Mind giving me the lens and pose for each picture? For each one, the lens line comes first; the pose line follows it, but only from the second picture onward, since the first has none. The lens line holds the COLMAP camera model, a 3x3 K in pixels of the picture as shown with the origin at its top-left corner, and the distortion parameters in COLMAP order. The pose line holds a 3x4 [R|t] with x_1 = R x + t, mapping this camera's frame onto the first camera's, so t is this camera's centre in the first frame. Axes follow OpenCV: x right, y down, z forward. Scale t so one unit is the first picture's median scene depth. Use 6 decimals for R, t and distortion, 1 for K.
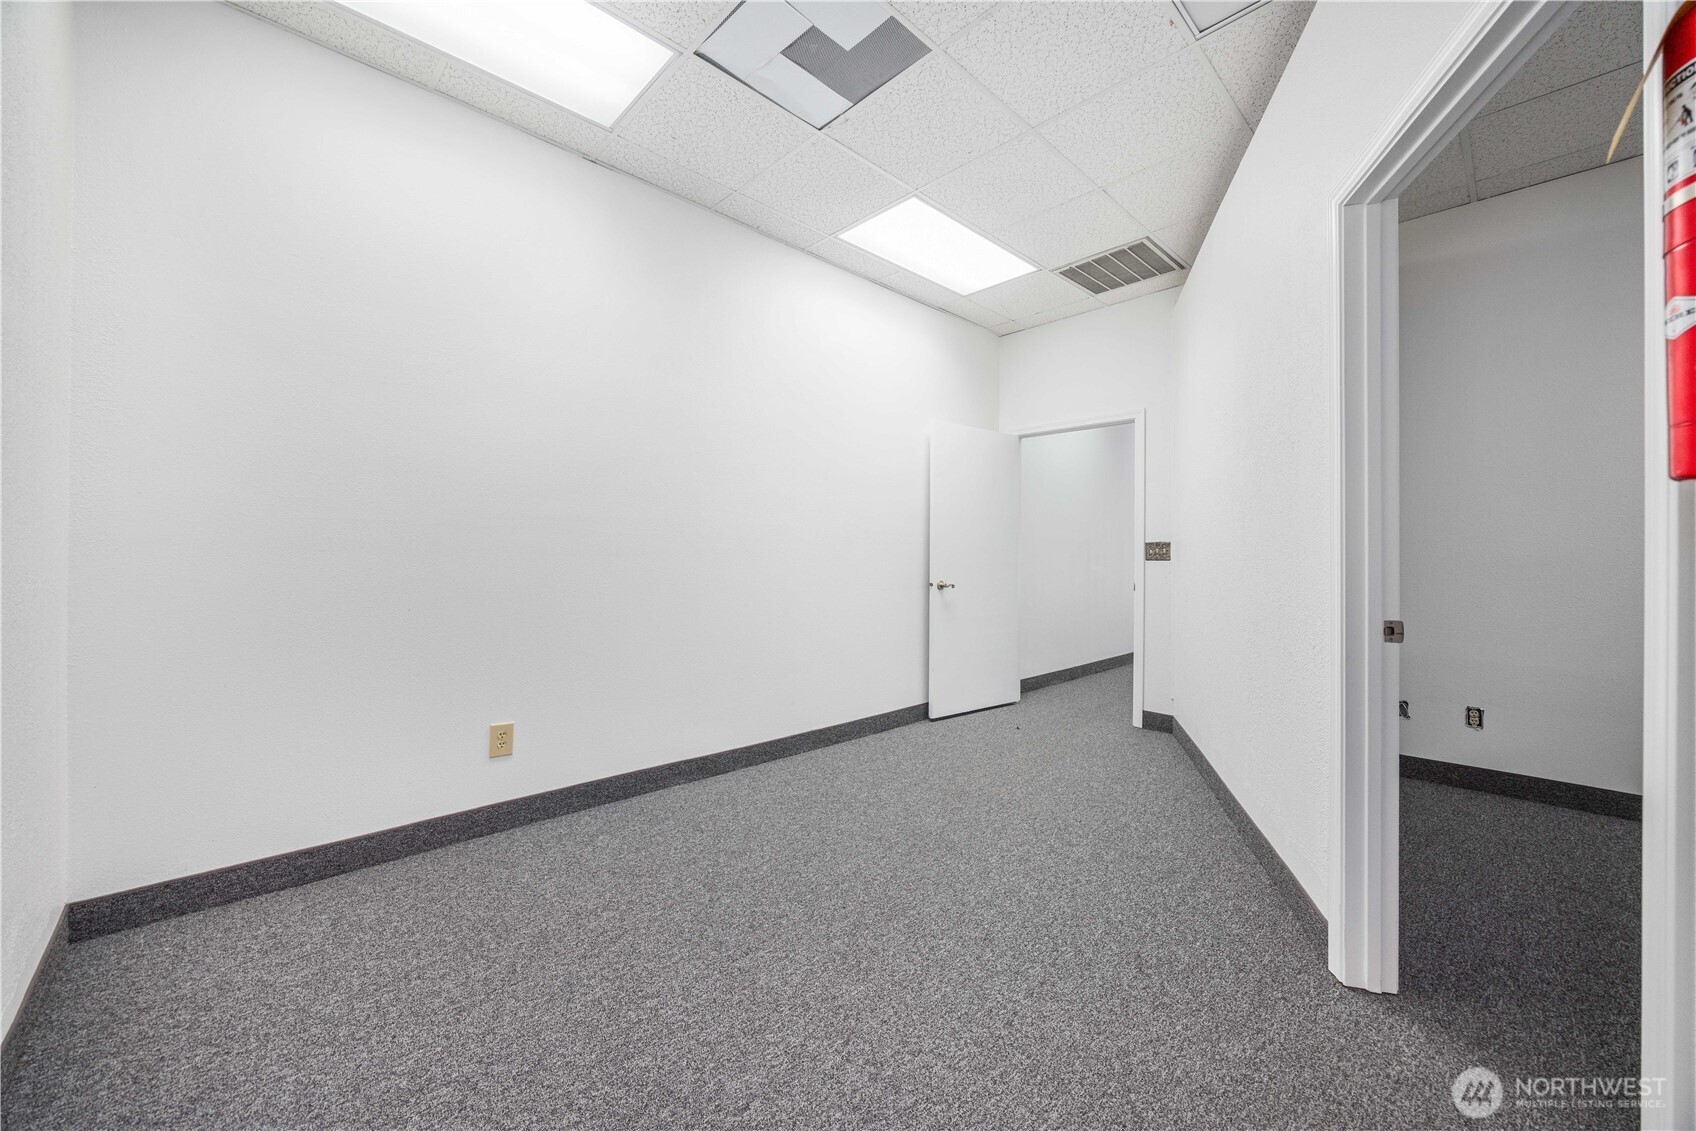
lens RADIAL K [[644.0, 0, 831.2], [0, 644.0, 563.1], [0, 0, 1]] dist [-0.003503, 0.000074]
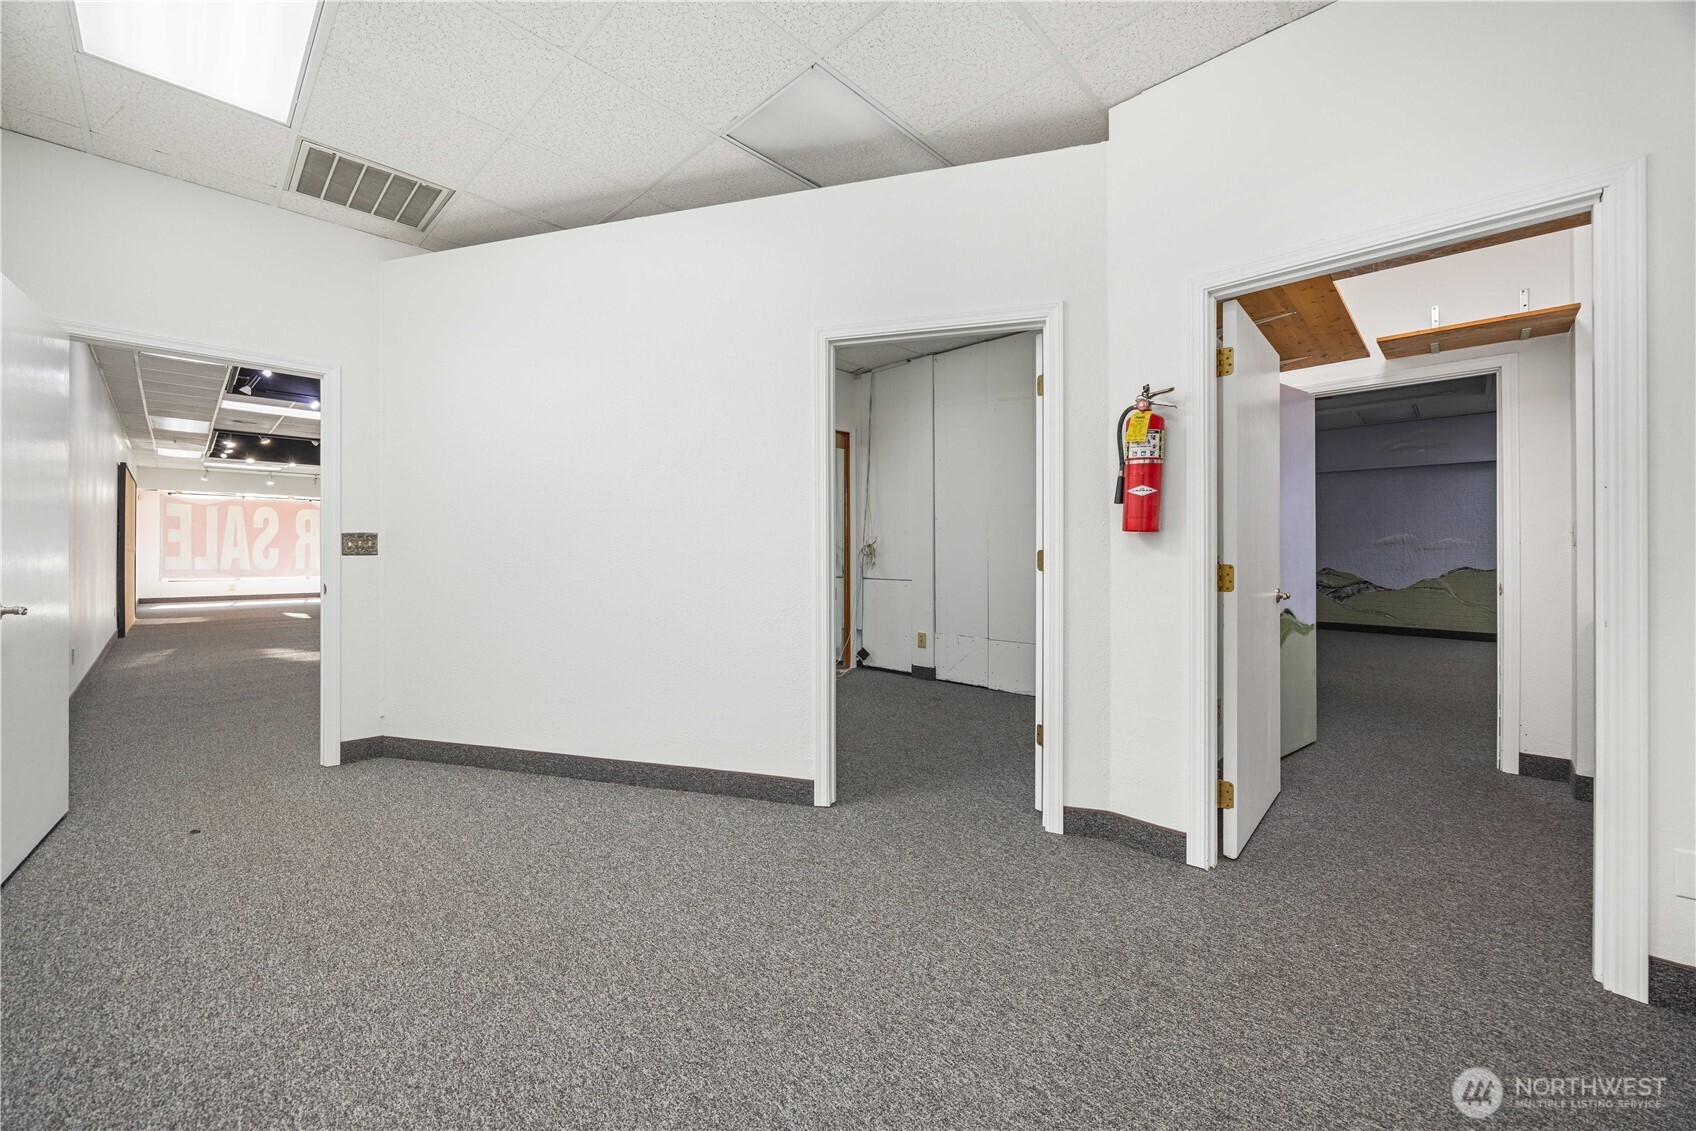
lens RADIAL K [[643.5, 0, 847.0], [0, 643.5, 557.7], [0, 0, 1]] dist [-0.002573, 0.000064]
pose [[-0.055749, -0.013298, 0.998356, -0.591436], [0.008753, 0.999866, 0.013807, -0.011382], [-0.998406, 0.009509, -0.055625, 0.703650]]
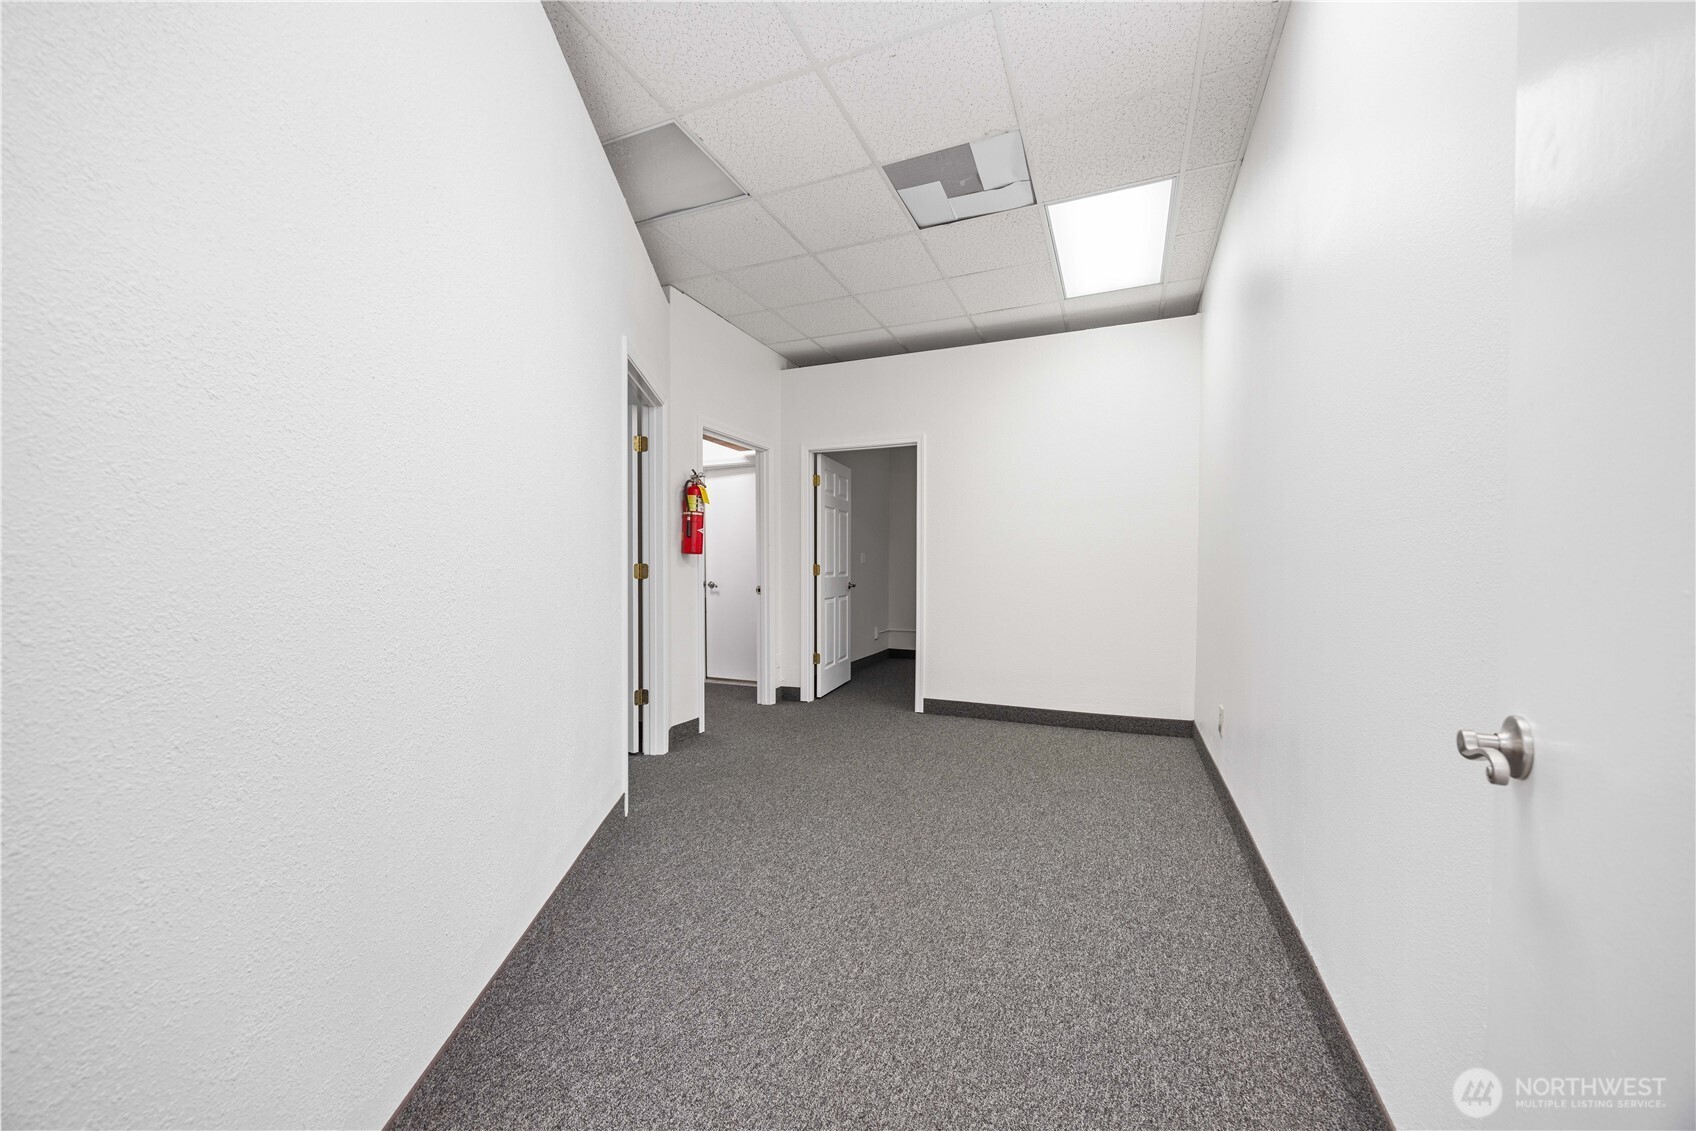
lens RADIAL K [[661.3, 0, 833.5], [0, 661.3, 564.4], [0, 0, 1]] dist [0.000564, 0.000114]
pose [[-0.917570, -0.009875, -0.397451, 0.677789], [-0.012181, 0.999920, 0.003277, -0.012072], [0.397387, 0.007848, -0.917618, 1.917596]]
